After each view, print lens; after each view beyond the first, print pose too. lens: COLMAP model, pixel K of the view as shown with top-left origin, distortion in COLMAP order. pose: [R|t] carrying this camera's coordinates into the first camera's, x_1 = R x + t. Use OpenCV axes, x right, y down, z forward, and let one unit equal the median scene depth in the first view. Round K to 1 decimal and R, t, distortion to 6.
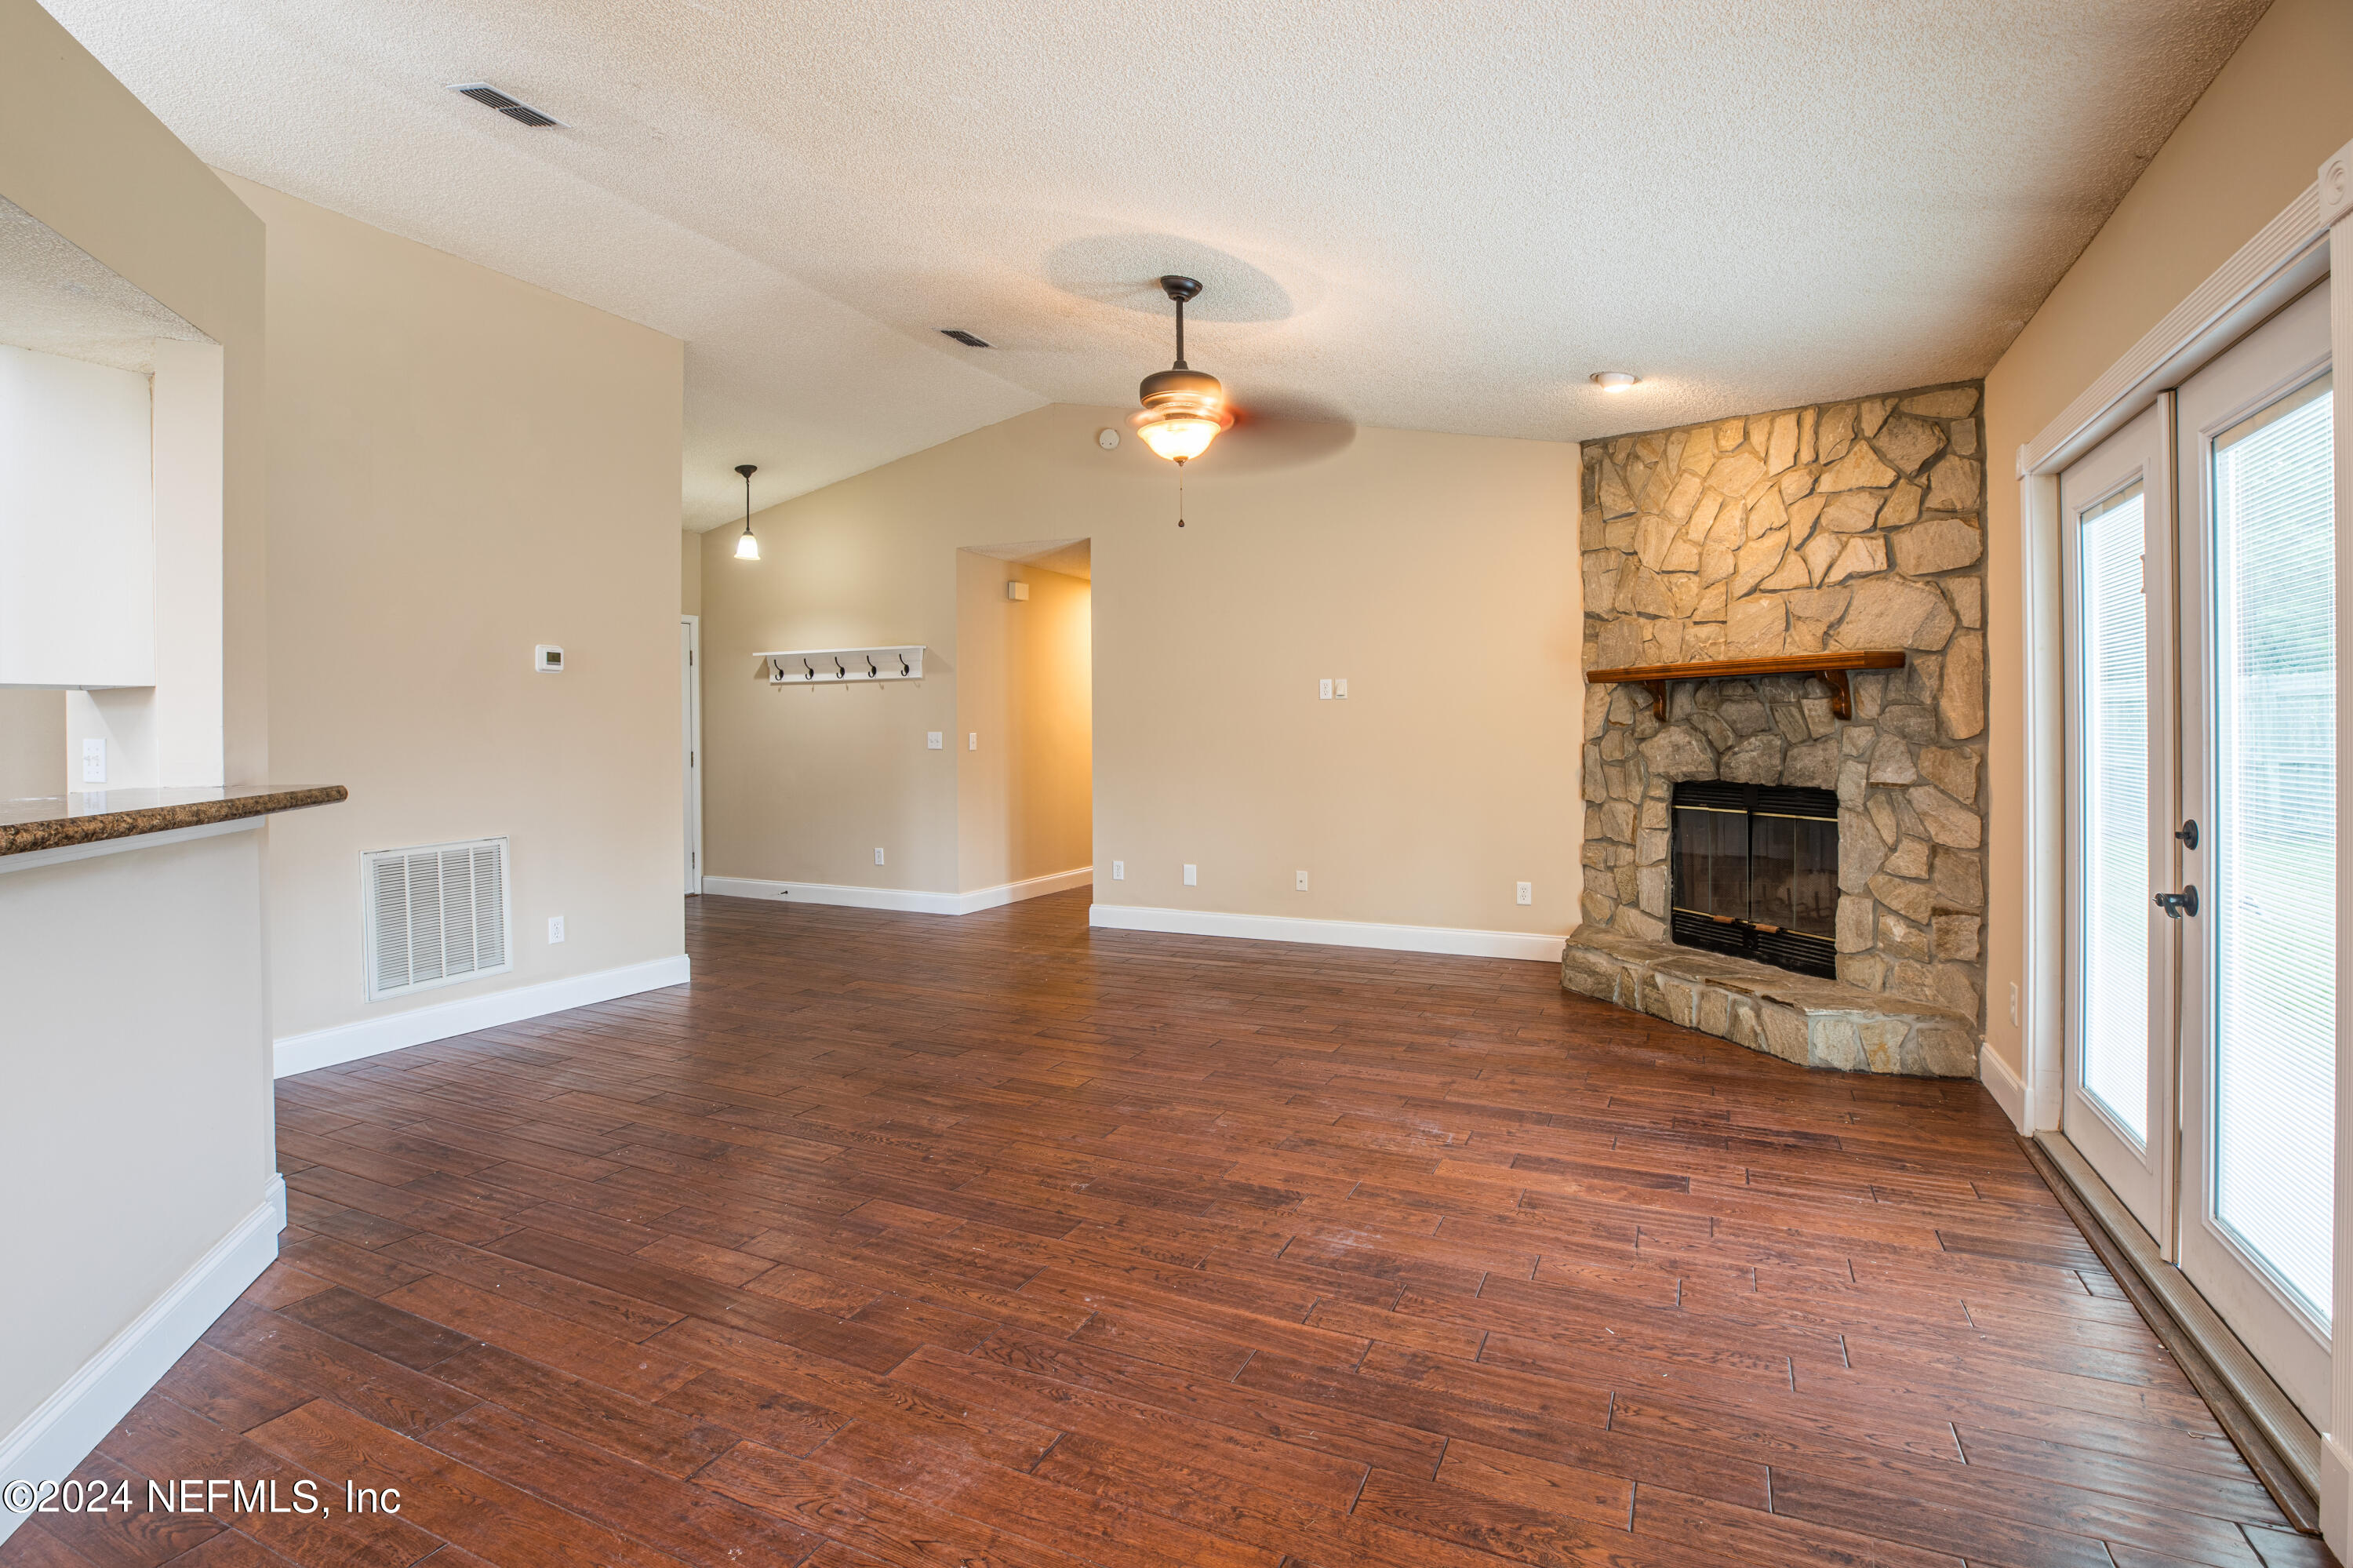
lens RADIAL K [[1097.8, 0, 1192.9], [0, 1097.8, 726.7], [0, 0, 1]] dist [-0.025540, -0.000236]
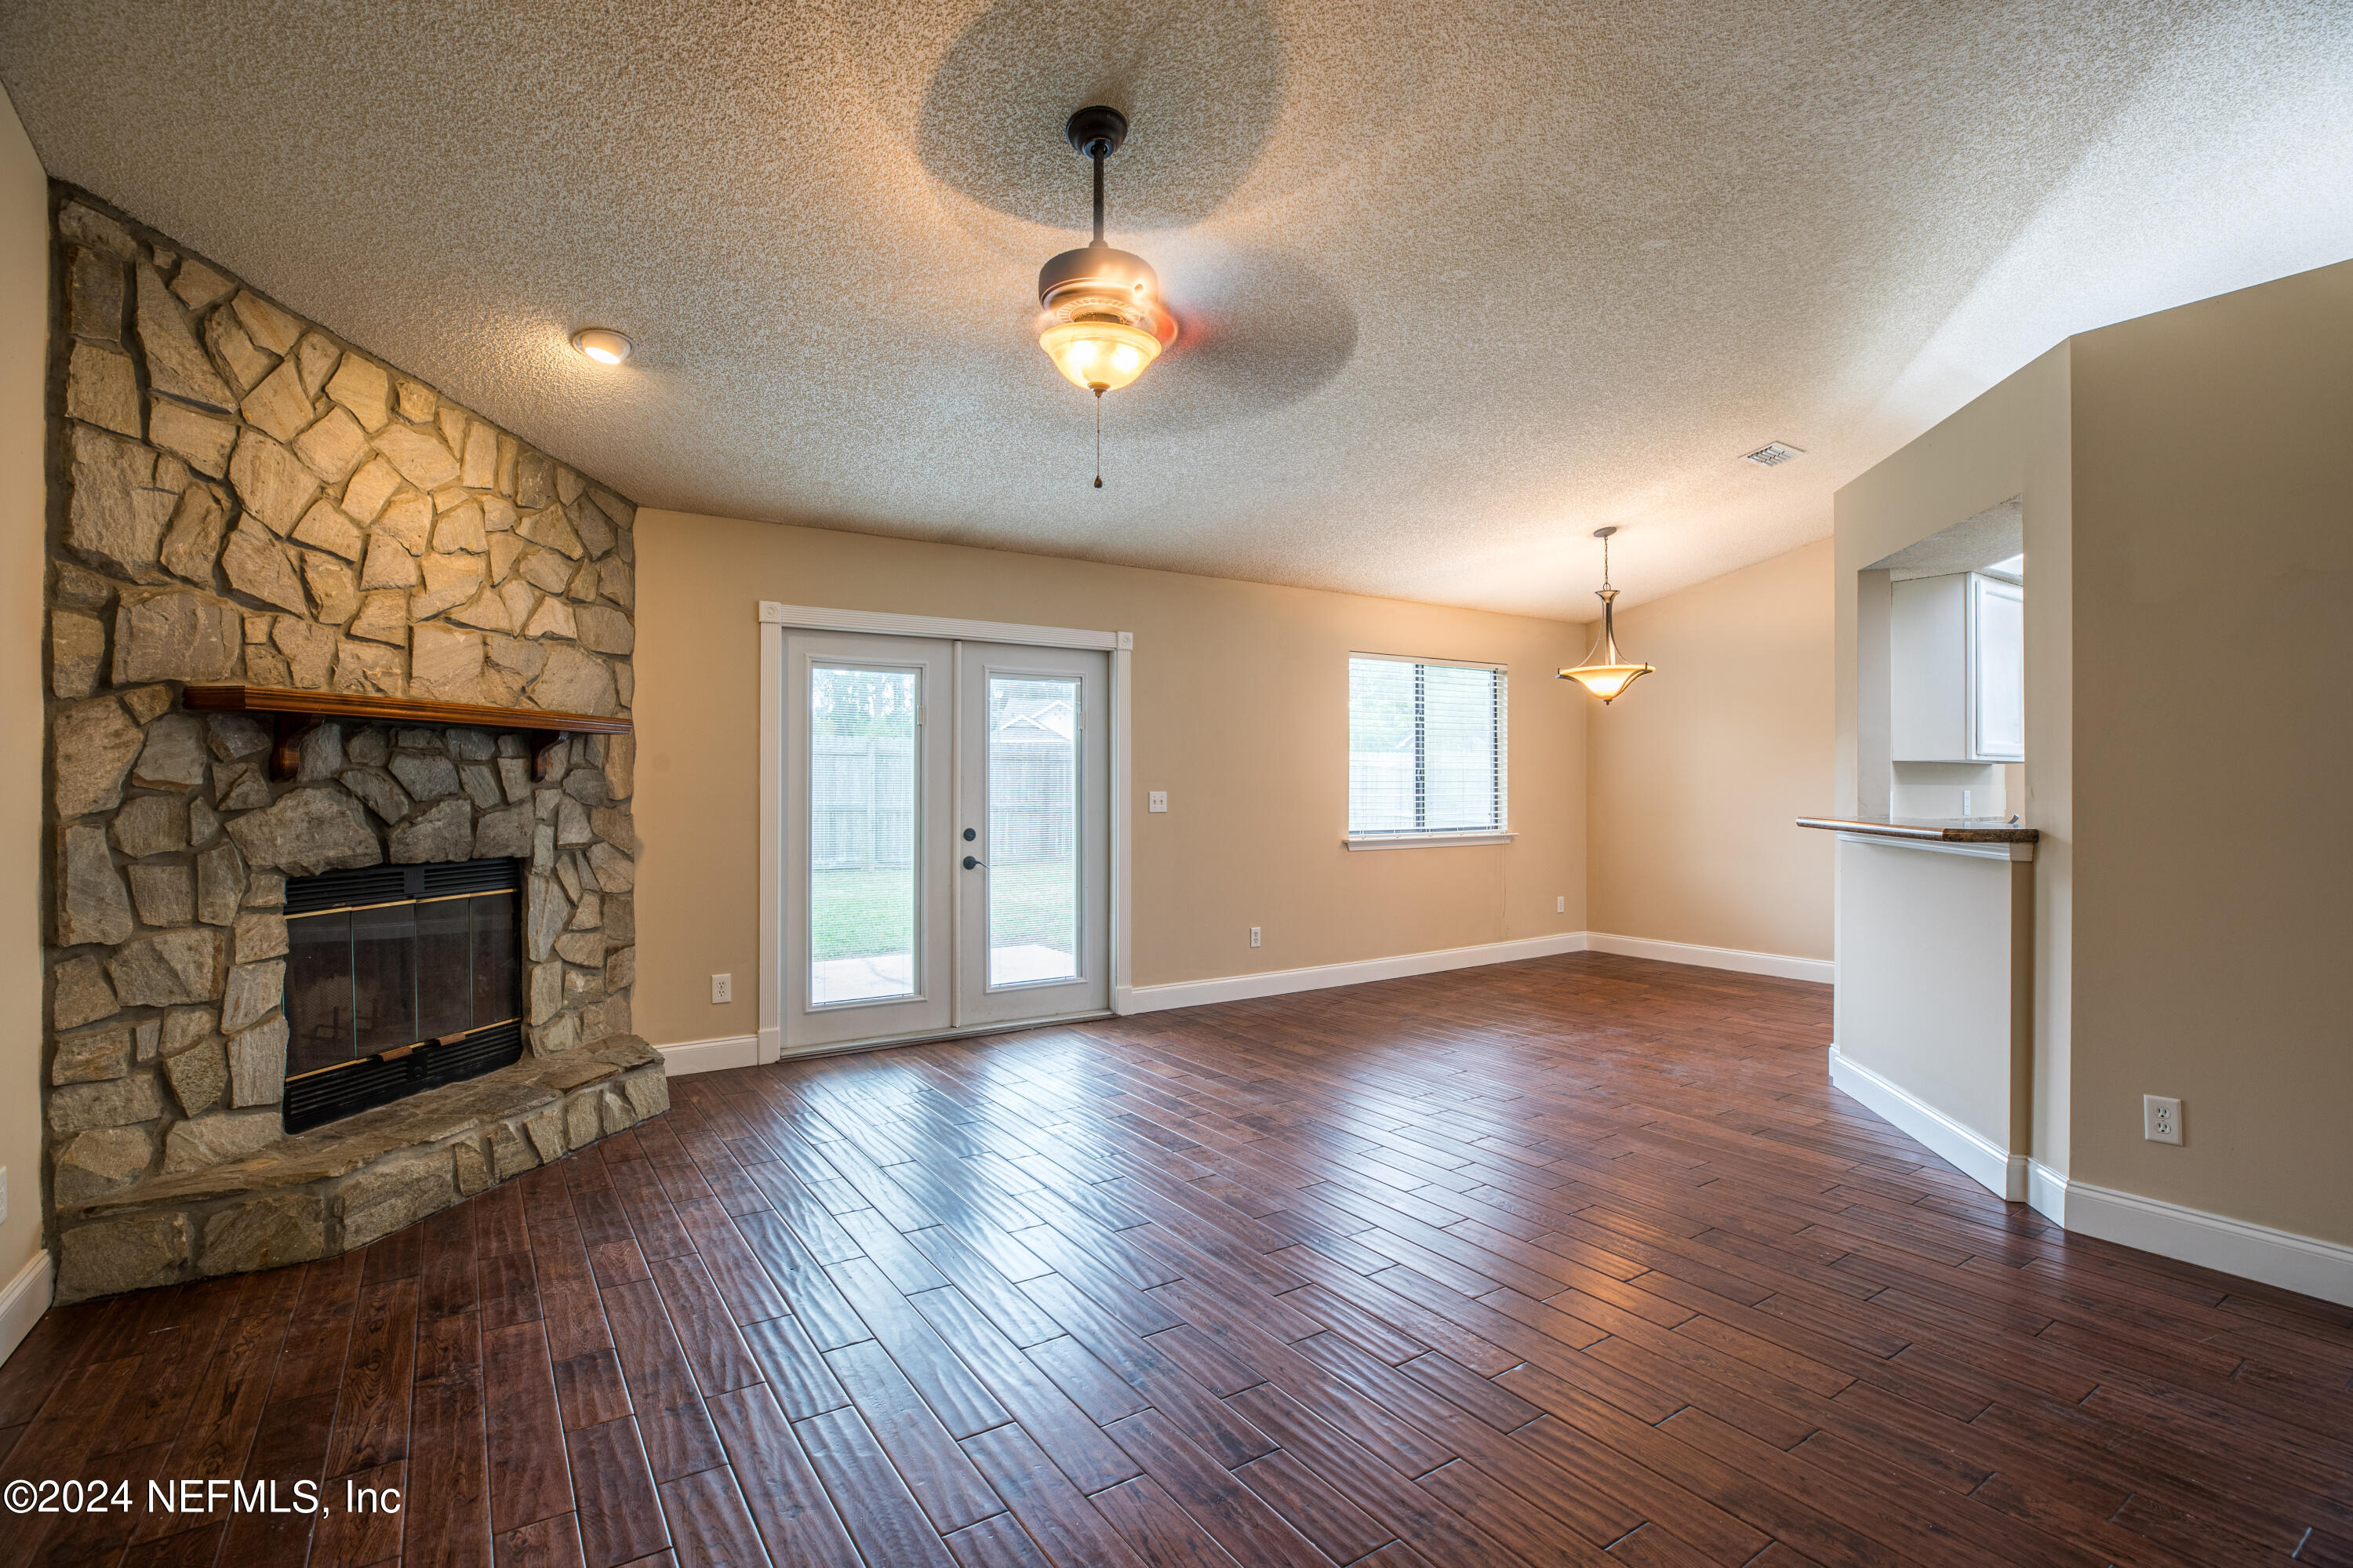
lens RADIAL K [[1133.0, 0, 1176.5], [0, 1133.0, 784.0], [0, 0, 1]] dist [-0.042644, 0.012362]
pose [[-0.855891, 0.005763, 0.517125, -0.376006], [0.004051, 0.999982, -0.004440, 0.001759], [-0.517141, -0.001705, -0.855898, 1.484538]]
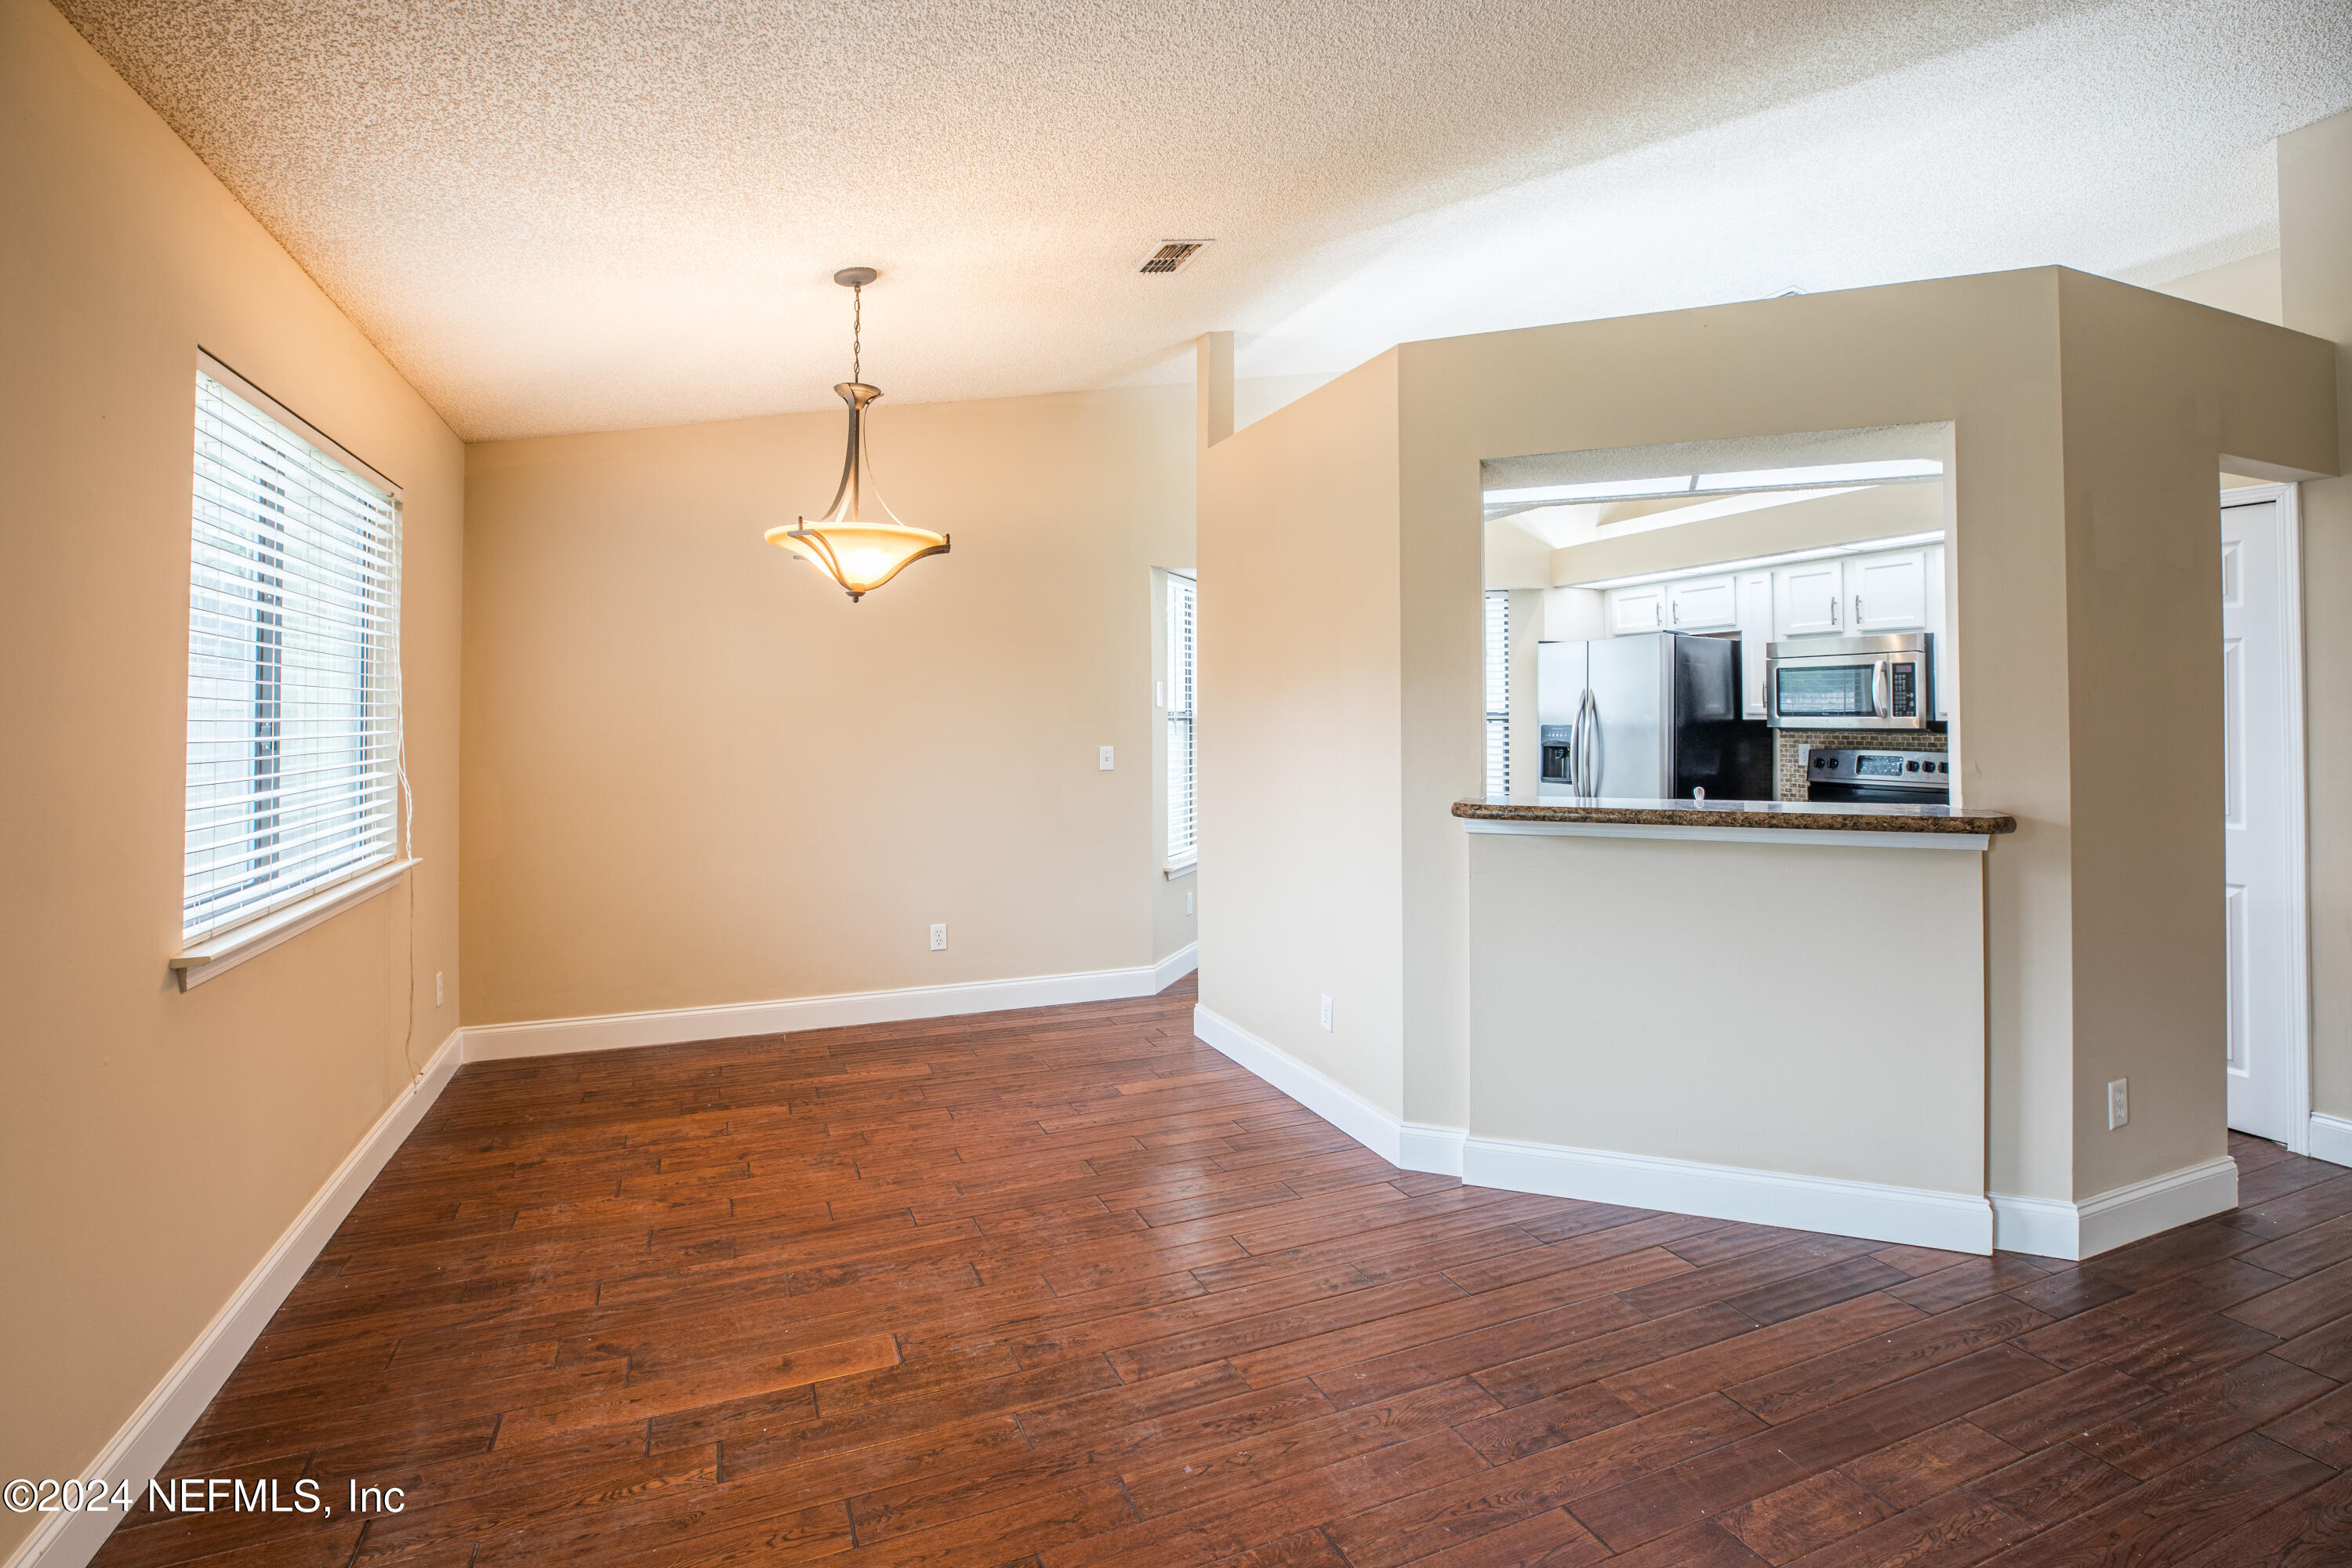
lens RADIAL K [[1097.3, 0, 1192.4], [0, 1097.3, 726.7], [0, 0, 1]] dist [-0.025540, -0.000236]
pose [[-0.666703, 0.004465, -0.745310, 0.273942], [0.002067, 0.999989, 0.004142, -0.023295], [0.745320, 0.001221, -0.666705, 0.647326]]
